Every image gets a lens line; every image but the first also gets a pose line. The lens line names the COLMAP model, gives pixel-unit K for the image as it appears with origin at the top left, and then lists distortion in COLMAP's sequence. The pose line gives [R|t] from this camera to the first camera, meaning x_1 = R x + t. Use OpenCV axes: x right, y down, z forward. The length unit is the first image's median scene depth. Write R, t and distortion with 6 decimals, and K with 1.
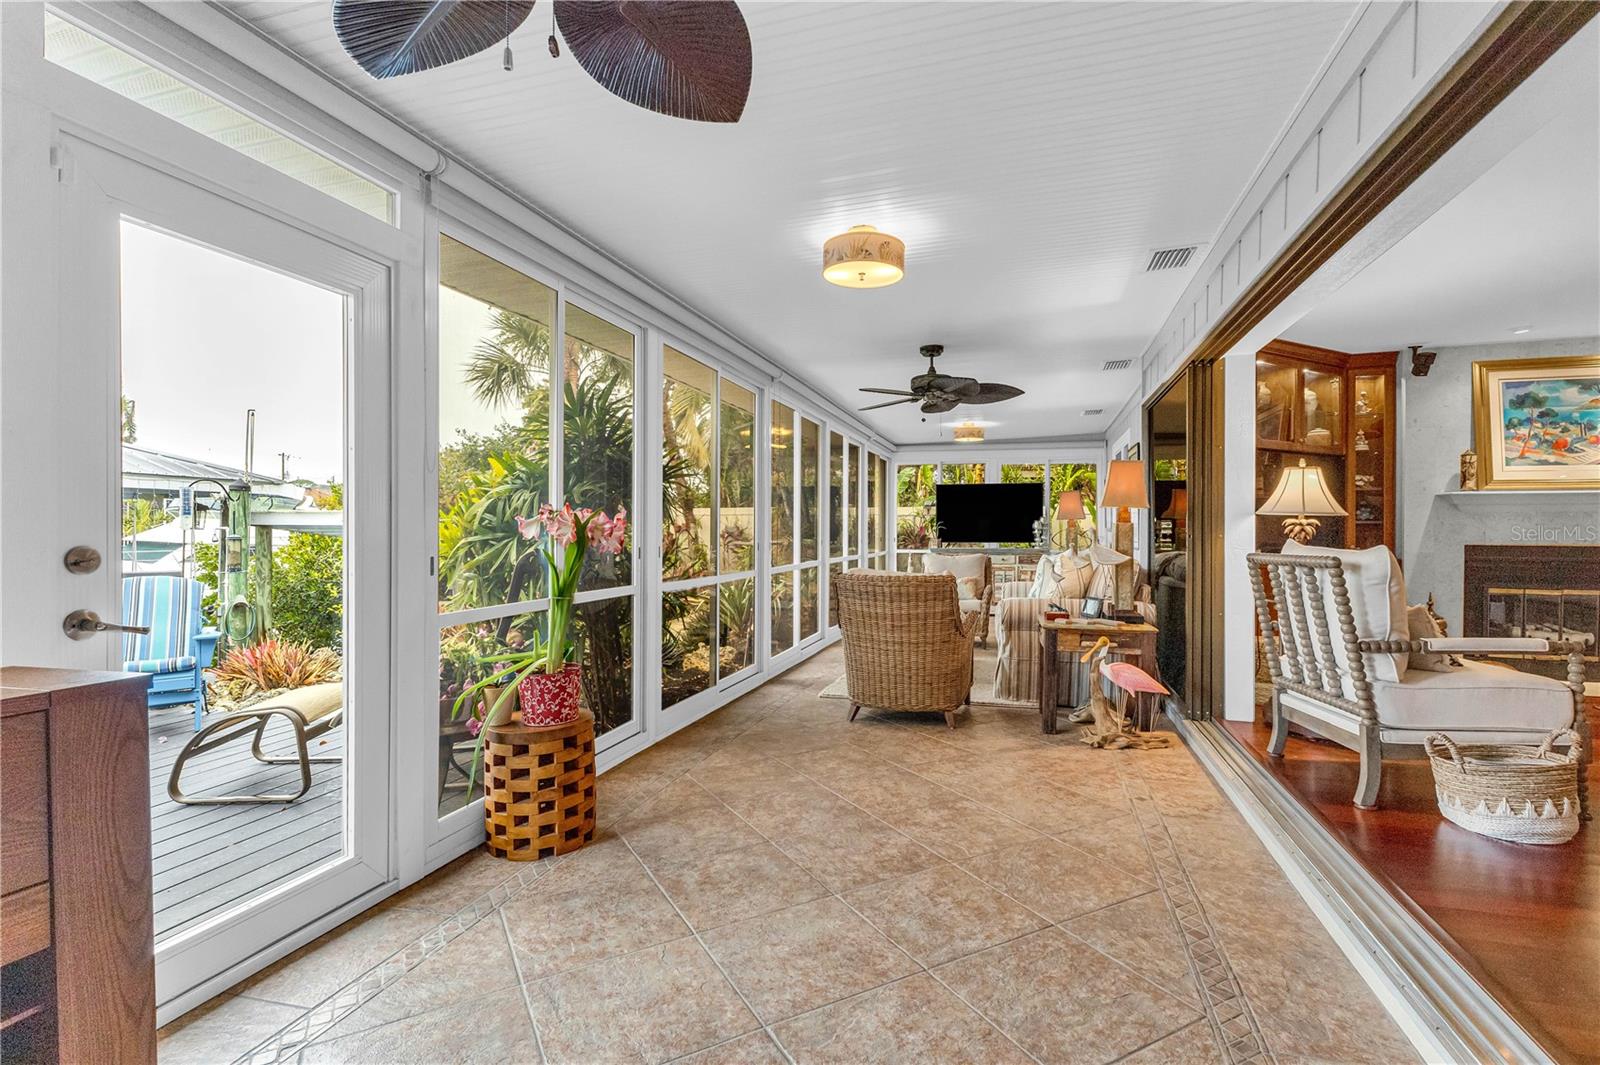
lens RADIAL K [[742.2, 0, 797.0], [0, 742.2, 525.9], [0, 0, 1]] dist [0.000067, -0.000083]
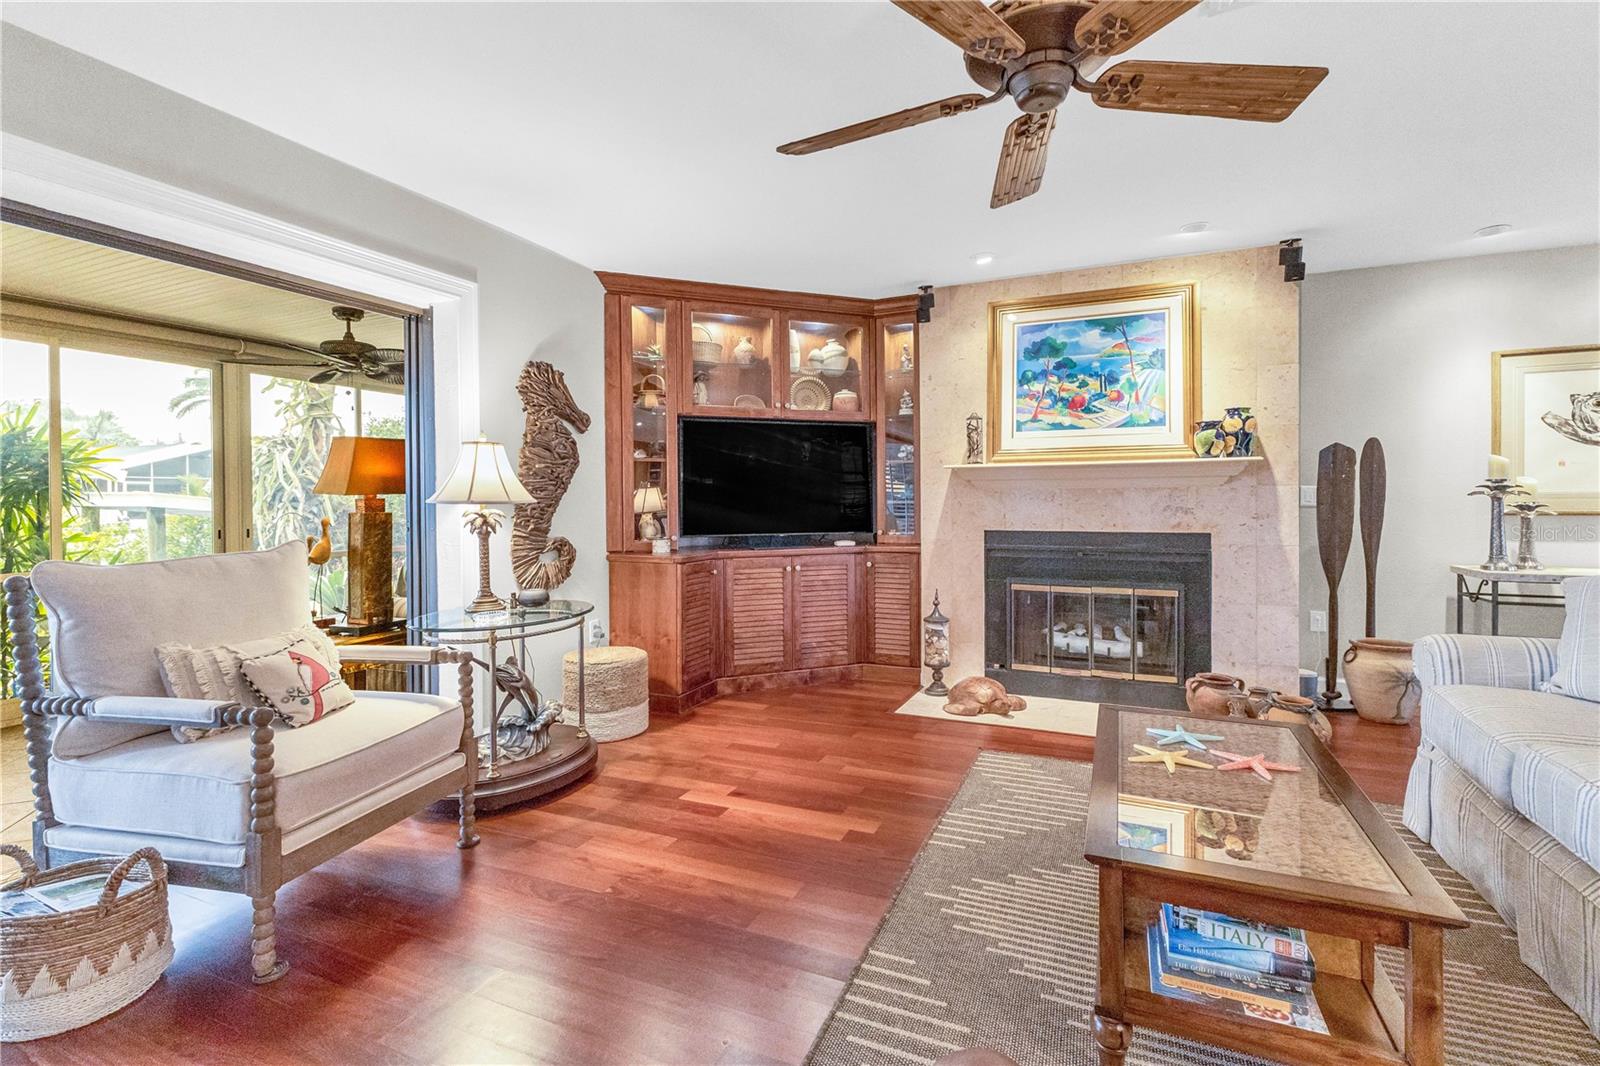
lens RADIAL K [[704.9, 0, 793.1], [0, 704.9, 507.0], [0, 0, 1]] dist [0.002290, 0.000157]
pose [[0.995617, -0.009459, -0.093047, 0.785655], [0.010929, 0.999823, 0.015305, -0.013940], [0.092886, -0.016254, 0.995544, 0.222686]]
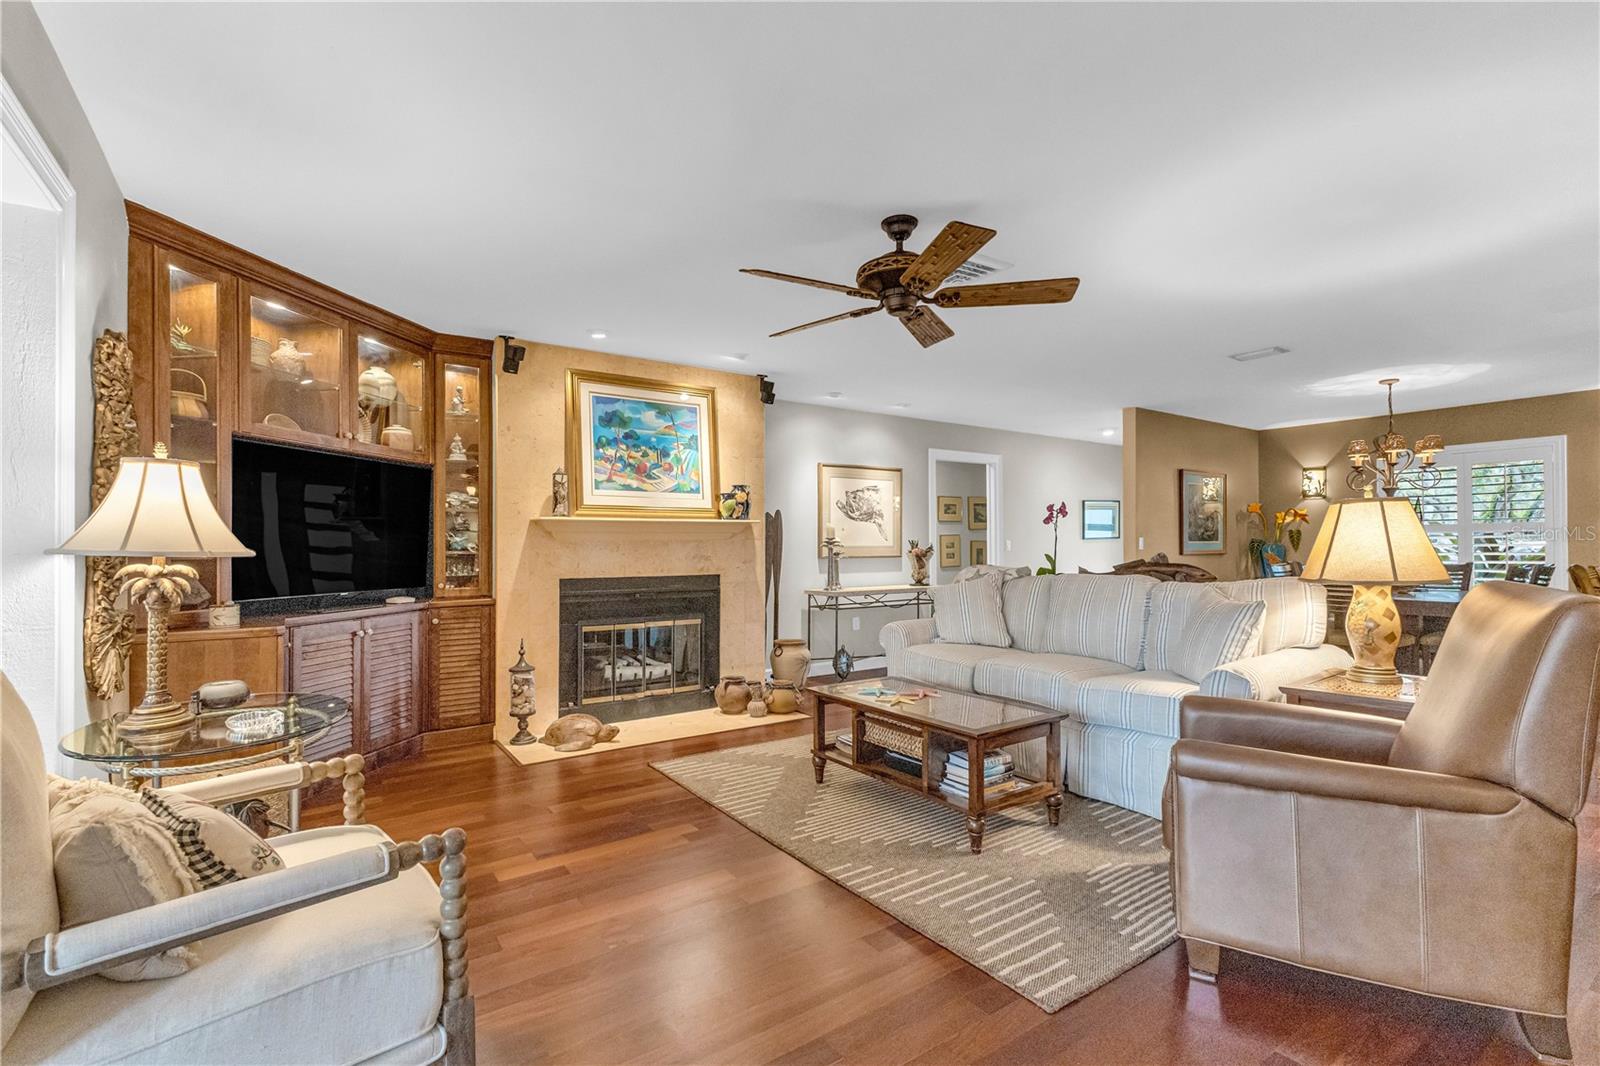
lens RADIAL K [[719.6, 0, 804.0], [0, 719.6, 541.7], [0, 0, 1]] dist [0.003548, 0.000420]
pose [[0.609521, -0.002753, 0.792765, 0.421433], [0.003698, 0.999993, 0.000630, -0.017080], [-0.792761, 0.002548, 0.609527, 0.272892]]
